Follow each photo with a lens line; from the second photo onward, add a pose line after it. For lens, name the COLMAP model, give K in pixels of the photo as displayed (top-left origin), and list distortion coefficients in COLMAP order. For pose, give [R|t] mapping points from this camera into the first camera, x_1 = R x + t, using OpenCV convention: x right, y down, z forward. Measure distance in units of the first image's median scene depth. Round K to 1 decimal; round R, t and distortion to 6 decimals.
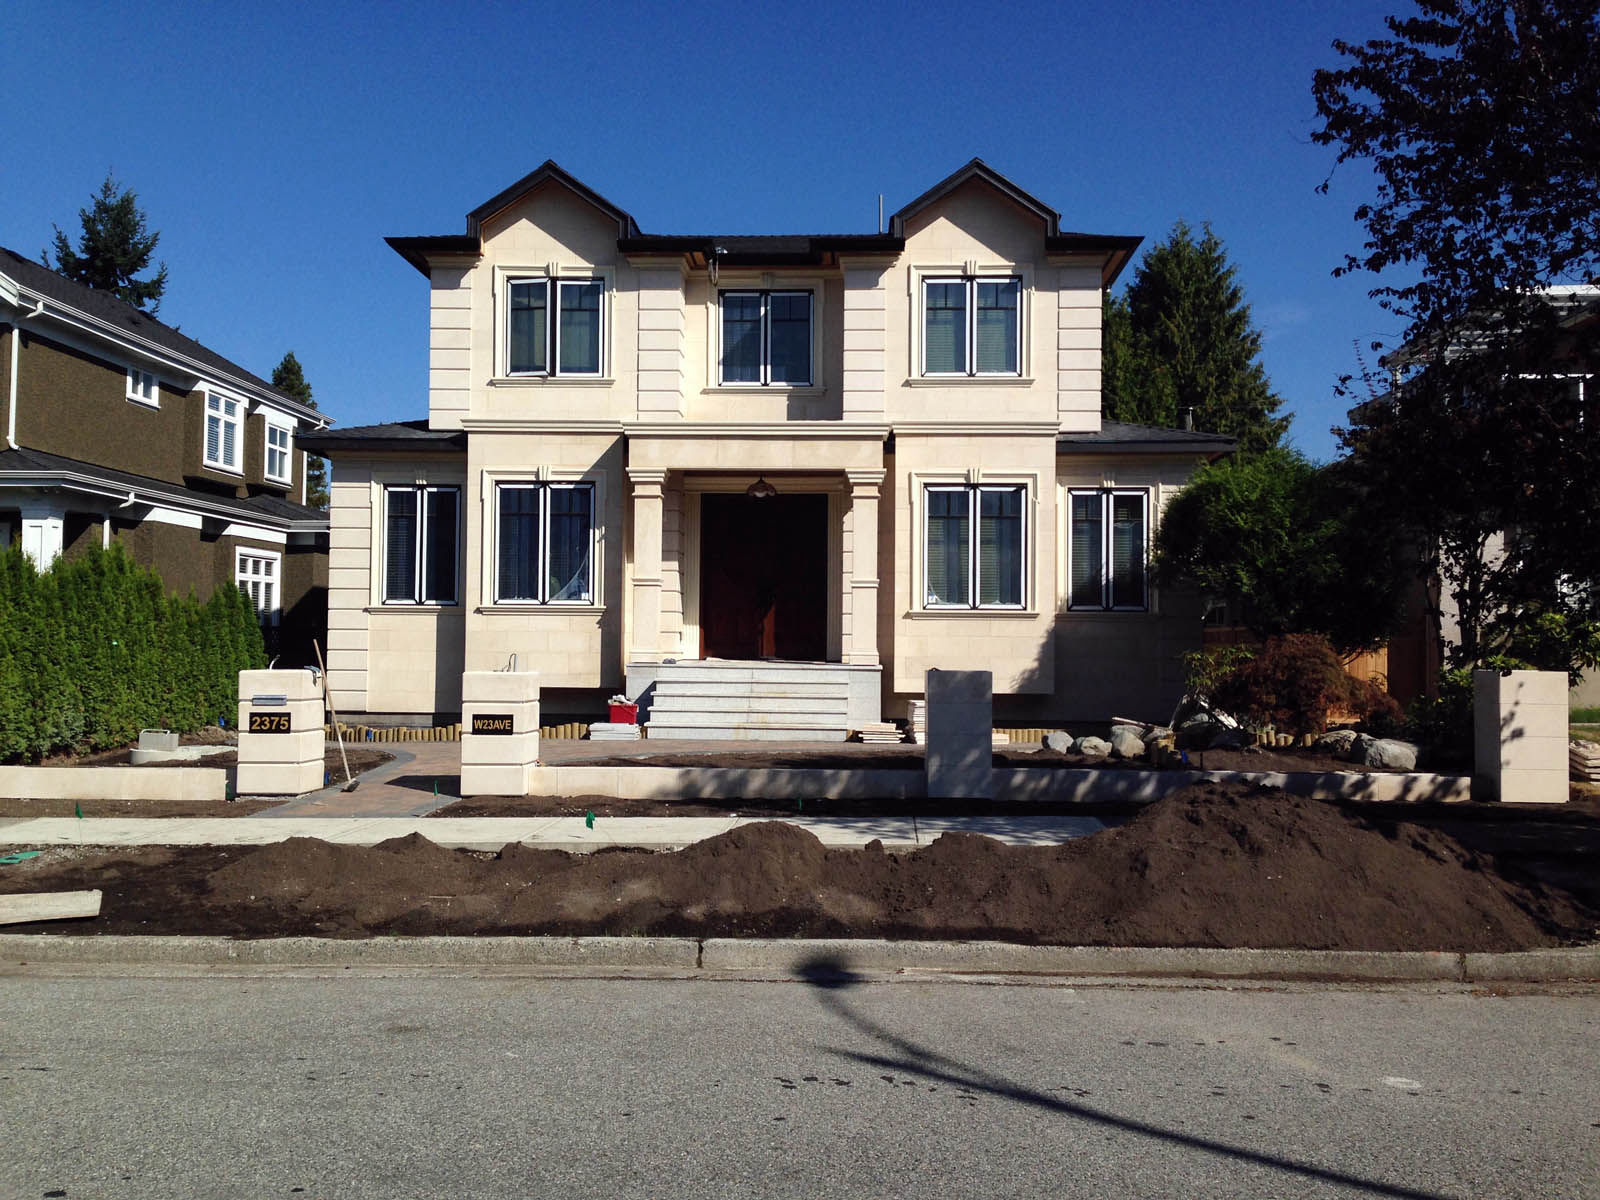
lens RADIAL K [[1491.8, 0, 803.2], [0, 1491.8, 596.3], [0, 0, 1]] dist [0.018730, 0.000000]
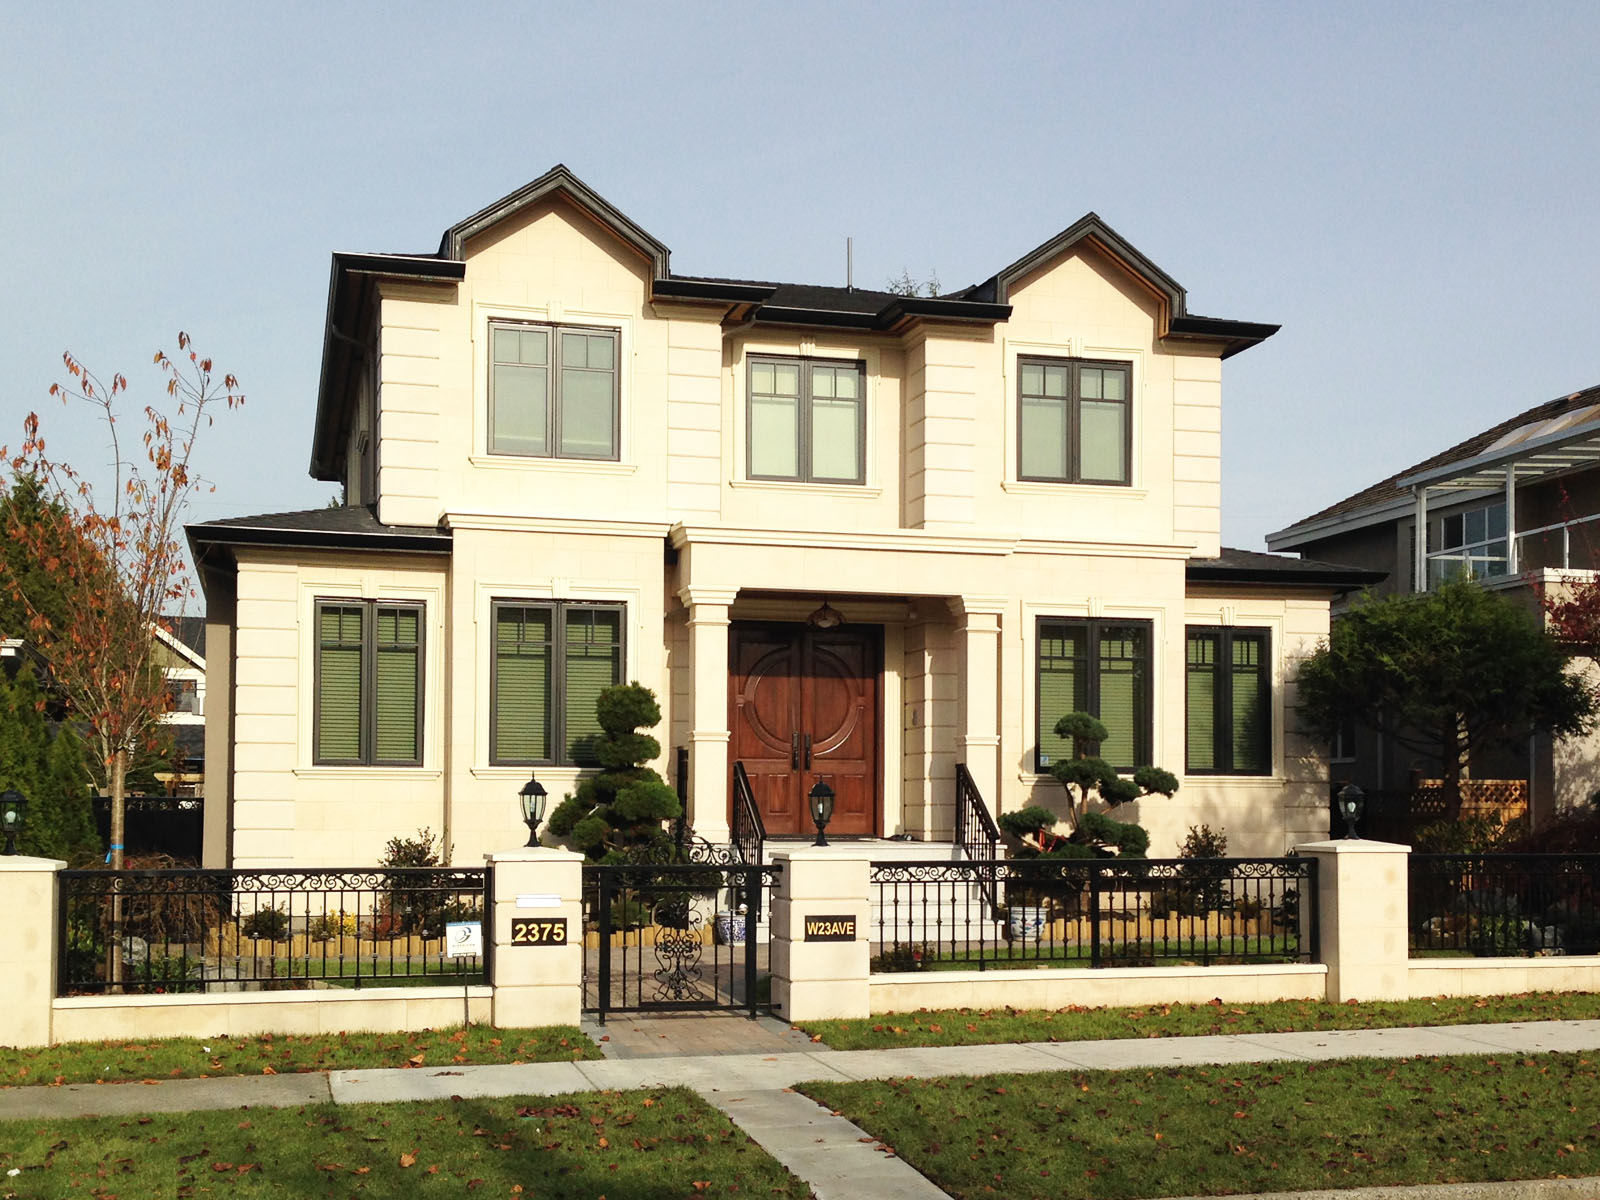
lens RADIAL K [[2082.3, 0, 798.2], [0, 2082.3, 602.4], [0, 0, 1]] dist [-0.006735, 0.000000]
pose [[0.946879, 0.029238, 0.320258, -0.388889], [-0.004679, 0.997006, -0.077189, 0.002555], [-0.321556, 0.071590, 0.944180, 0.005731]]
